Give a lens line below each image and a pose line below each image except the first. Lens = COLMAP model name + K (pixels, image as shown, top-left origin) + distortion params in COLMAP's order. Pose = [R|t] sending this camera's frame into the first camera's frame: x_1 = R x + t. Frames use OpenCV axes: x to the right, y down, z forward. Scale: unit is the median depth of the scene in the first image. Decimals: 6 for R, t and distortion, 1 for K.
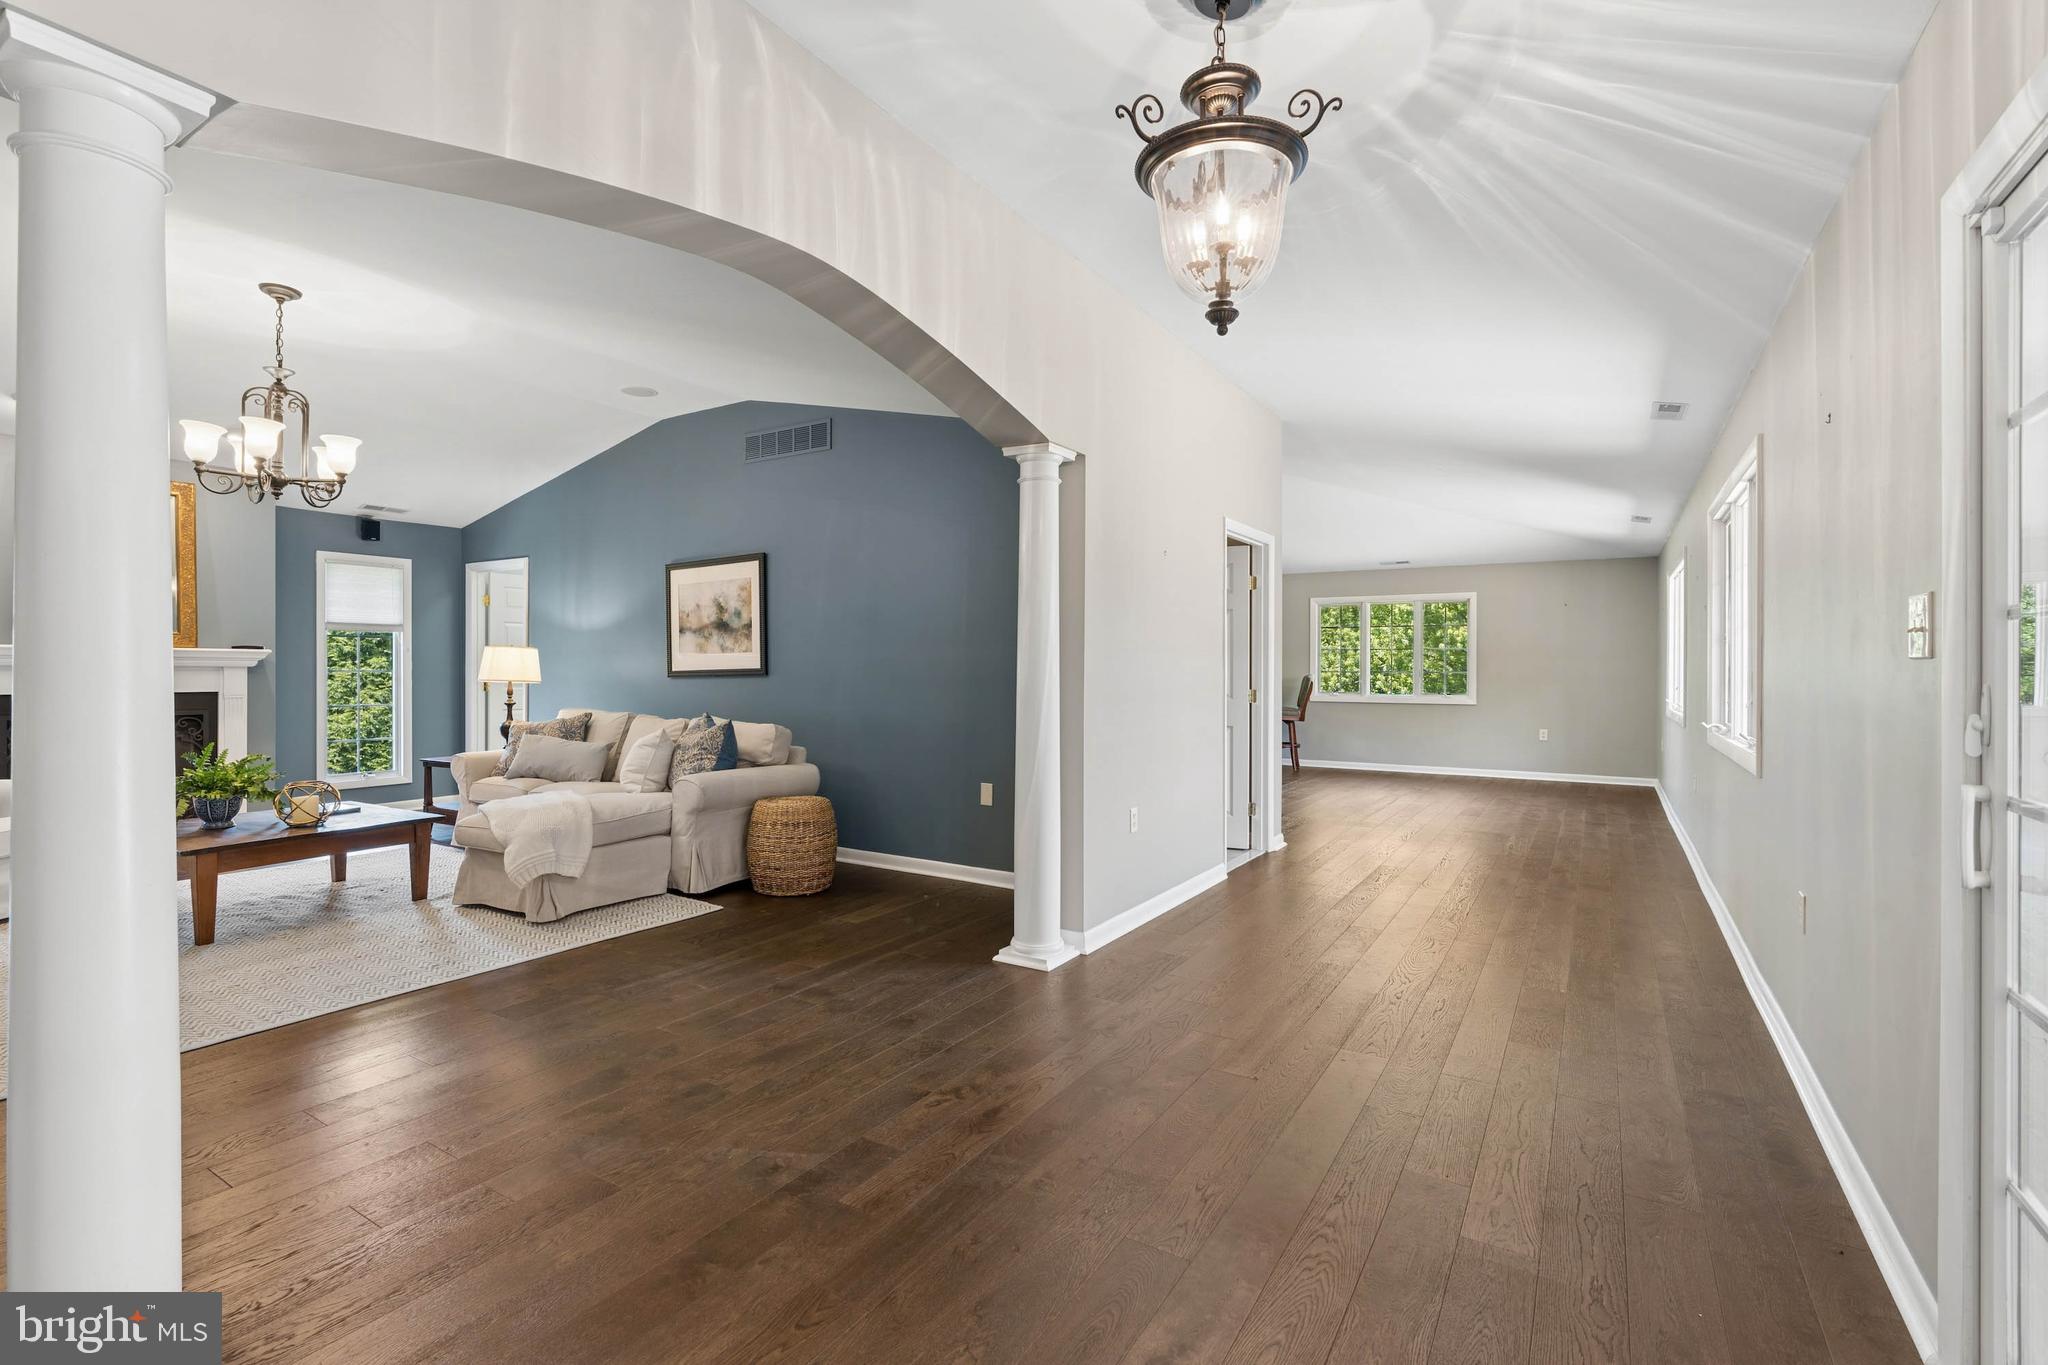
lens RADIAL K [[920.1, 0, 1028.5], [0, 920.1, 669.8], [0, 0, 1]] dist [0.001723, 0.001005]
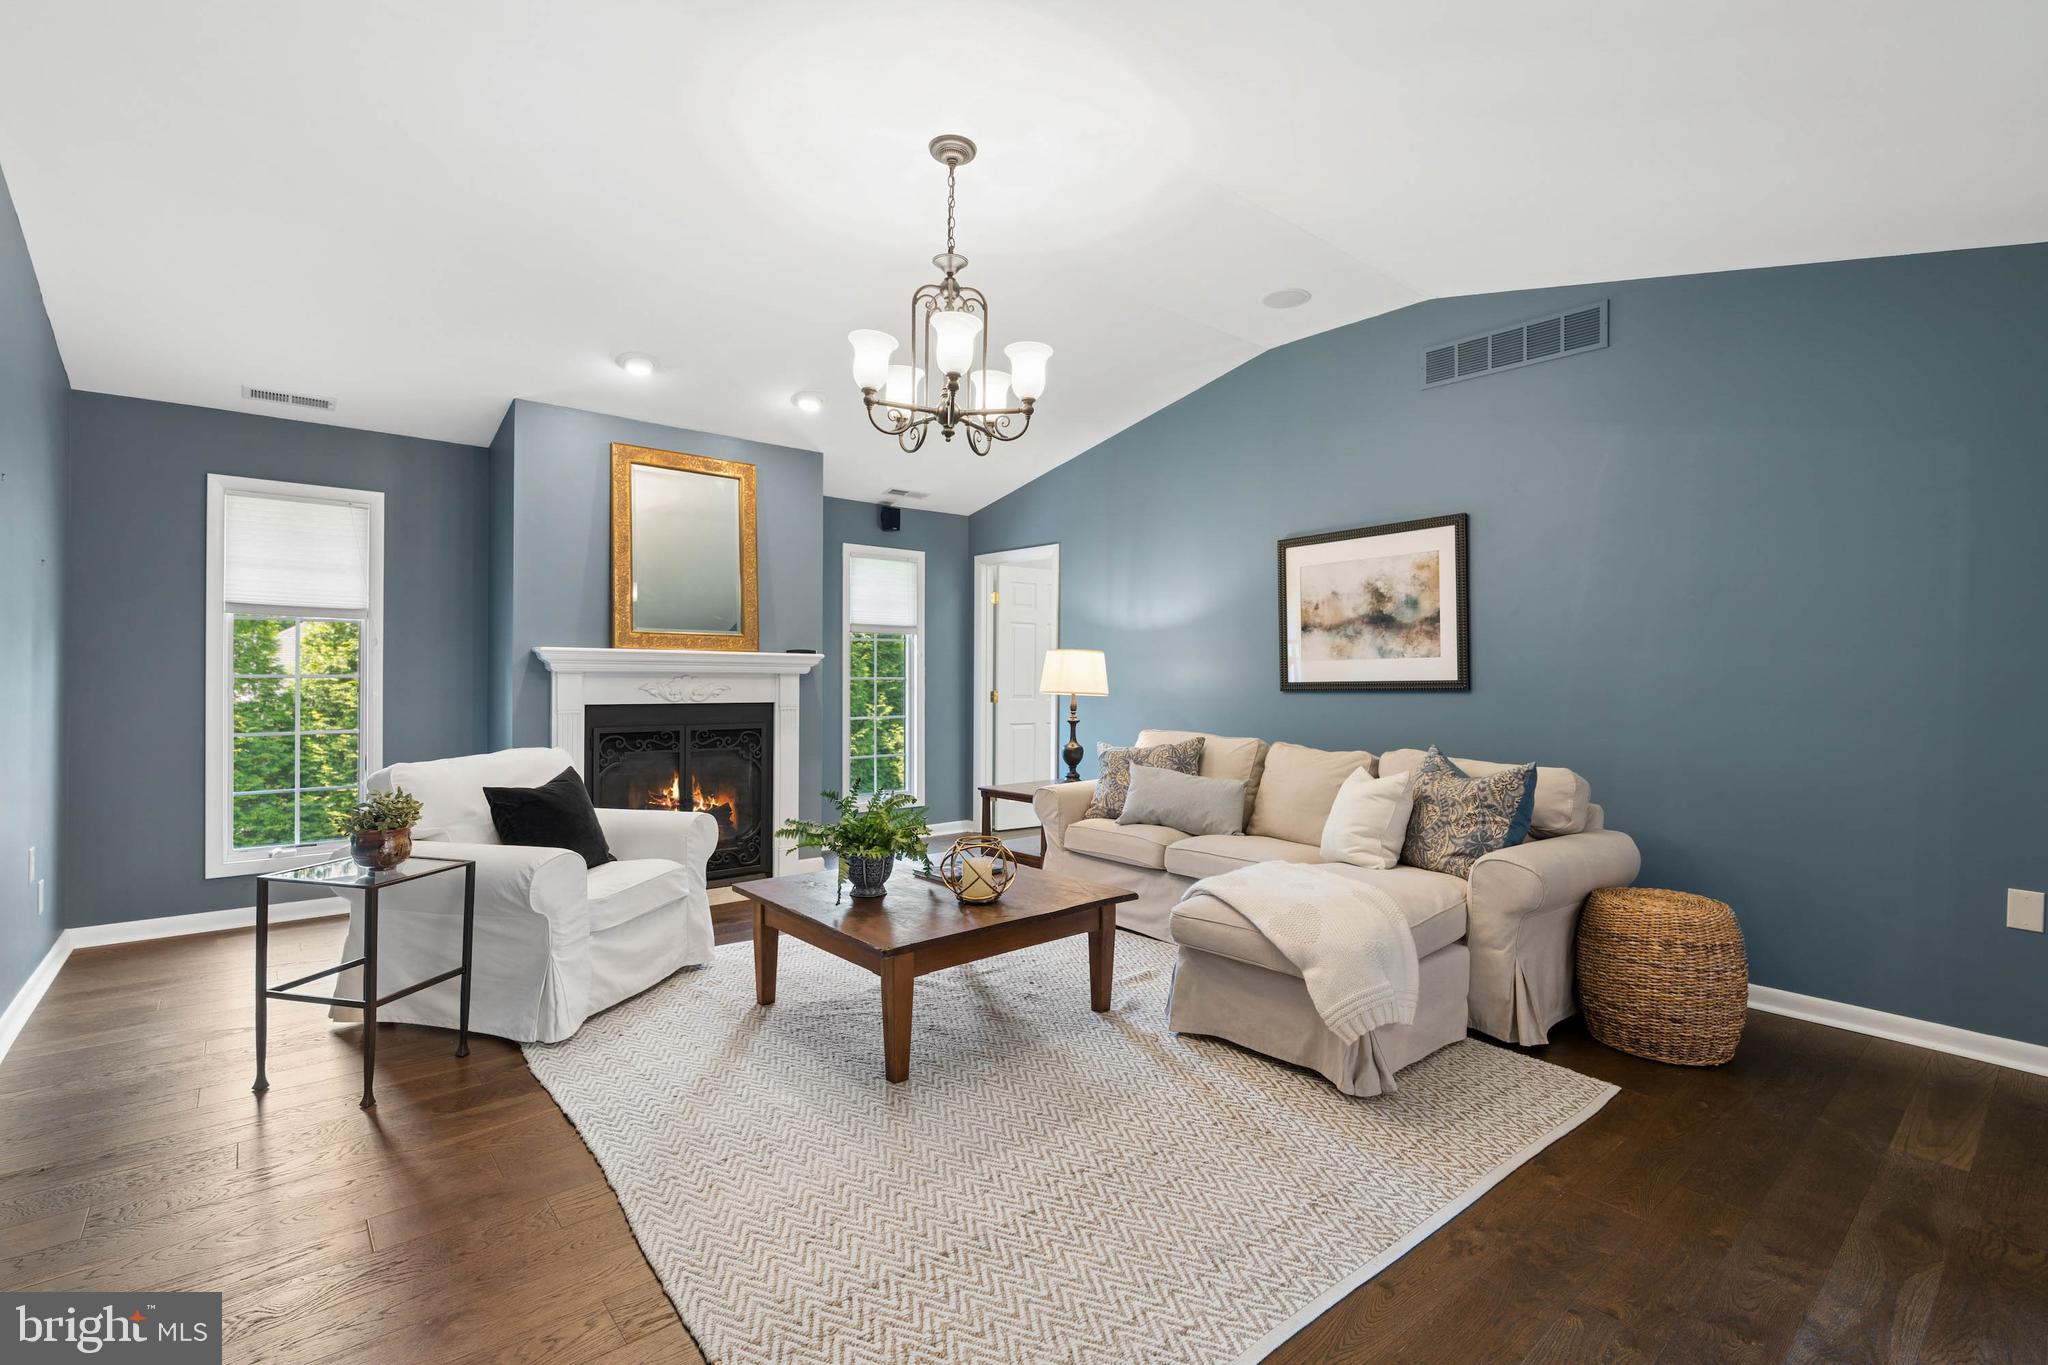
lens RADIAL K [[896.5, 0, 1024.0], [0, 896.5, 682.5], [0, 0, 1]] dist [-0.012806, 0.000417]
pose [[0.955405, 0.008375, -0.295178, -0.402774], [-0.006242, 0.999947, 0.008165, -0.003520], [0.295231, -0.005958, 0.955407, 0.259114]]
